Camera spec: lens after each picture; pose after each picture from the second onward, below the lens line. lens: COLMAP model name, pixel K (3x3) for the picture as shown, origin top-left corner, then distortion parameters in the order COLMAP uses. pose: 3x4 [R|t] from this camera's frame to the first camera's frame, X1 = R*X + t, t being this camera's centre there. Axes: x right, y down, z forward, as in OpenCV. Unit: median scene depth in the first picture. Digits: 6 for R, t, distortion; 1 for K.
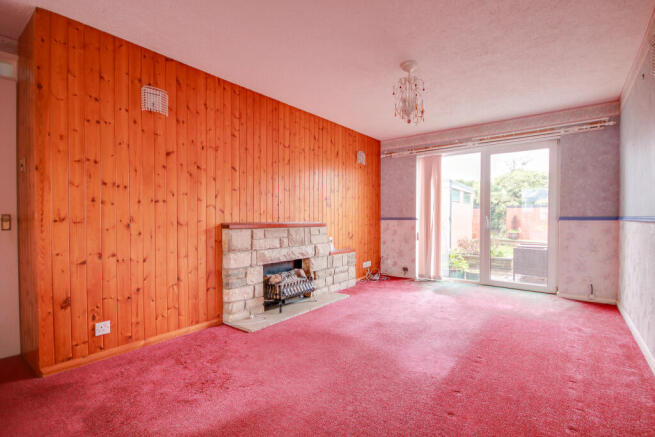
lens RADIAL K [[305.5, 0, 327.5], [0, 305.5, 218.5], [0, 0, 1]] dist [0.000490, 0.000009]
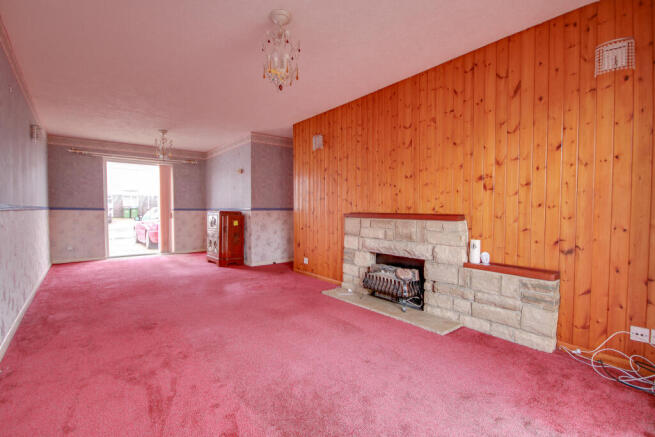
lens RADIAL K [[305.5, 0, 327.5], [0, 305.5, 218.5], [0, 0, 1]] dist [0.000490, 0.000009]
pose [[-0.217632, 0.030877, -0.975542, 0.871857], [-0.003843, 0.999465, 0.032491, -0.001654], [0.976023, 0.010820, -0.217397, 1.085550]]
